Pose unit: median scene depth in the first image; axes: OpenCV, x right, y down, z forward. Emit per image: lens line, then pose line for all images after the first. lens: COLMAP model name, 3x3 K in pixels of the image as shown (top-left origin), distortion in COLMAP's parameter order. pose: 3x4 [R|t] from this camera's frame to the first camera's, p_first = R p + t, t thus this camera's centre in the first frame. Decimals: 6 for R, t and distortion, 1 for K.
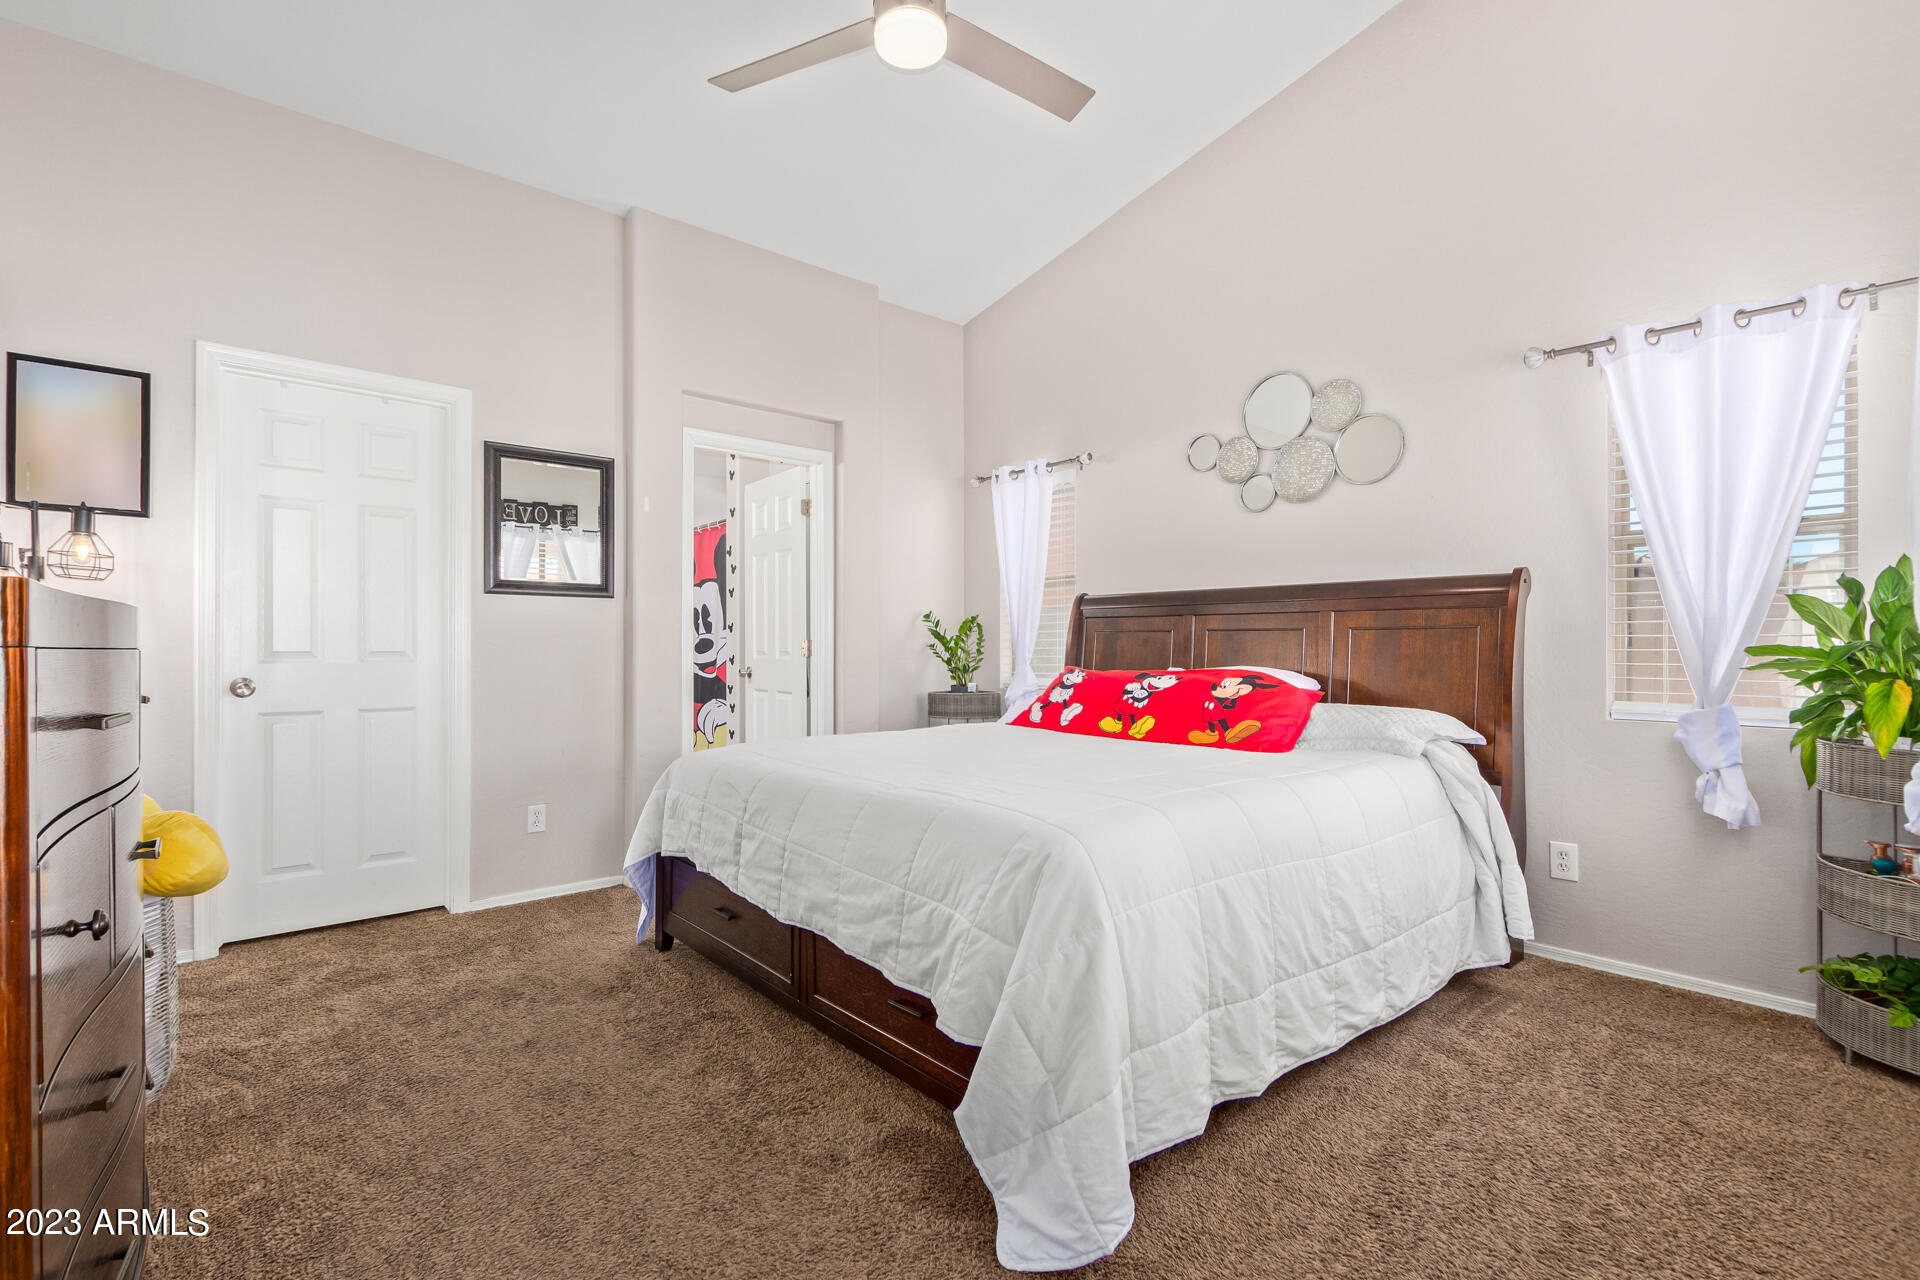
lens RADIAL K [[879.2, 0, 961.9], [0, 879.2, 651.8], [0, 0, 1]] dist [0.005159, -0.000322]
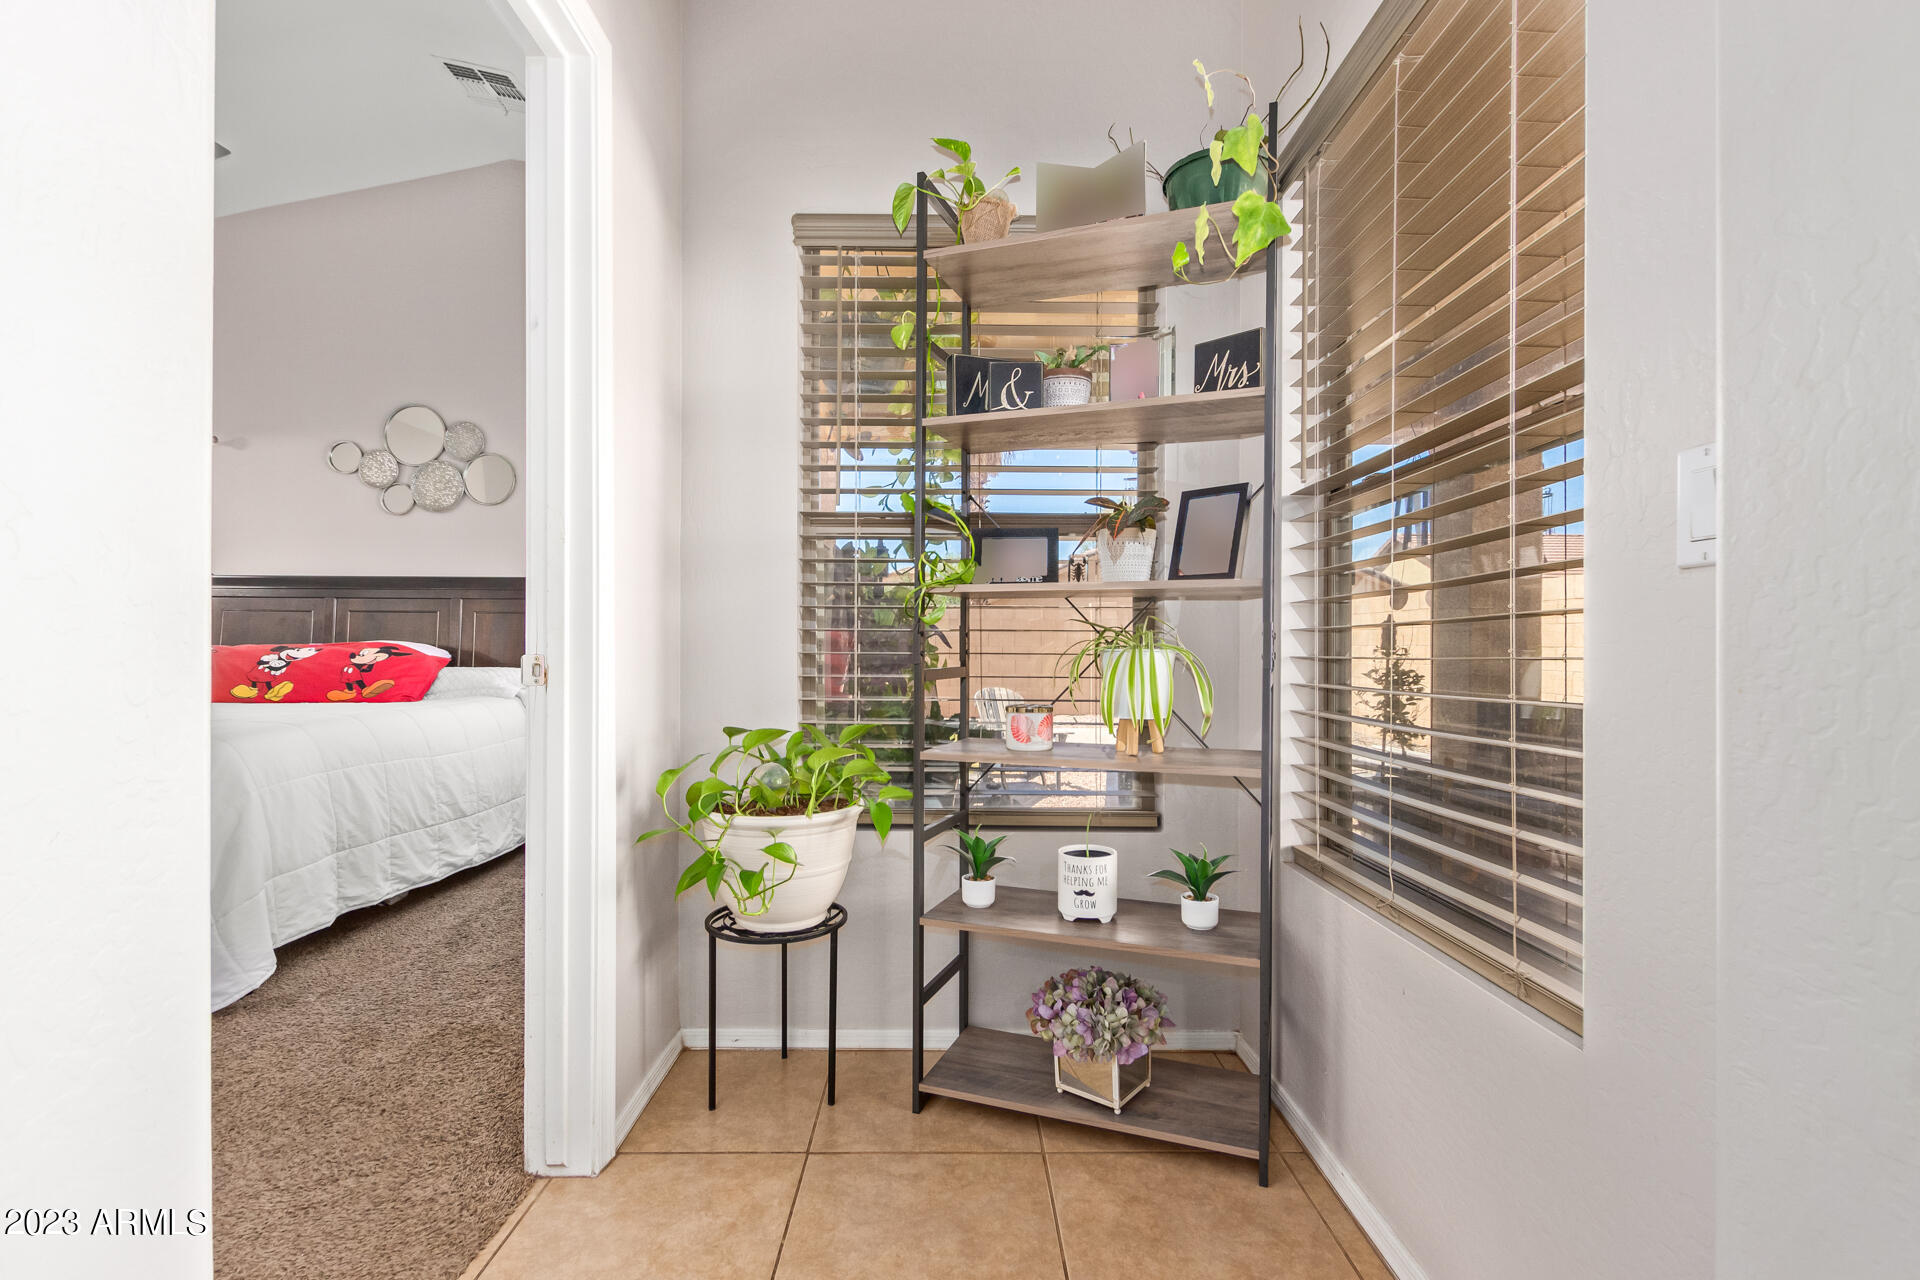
lens RADIAL K [[879.2, 0, 975.6], [0, 879.2, 646.5], [0, 0, 1]] dist [0.005159, -0.000322]
pose [[0.642257, -0.000731, 0.766489, -0.101465], [0.002198, 0.999997, -0.000889, 0.031046], [-0.766486, 0.002256, 0.642257, -0.470678]]
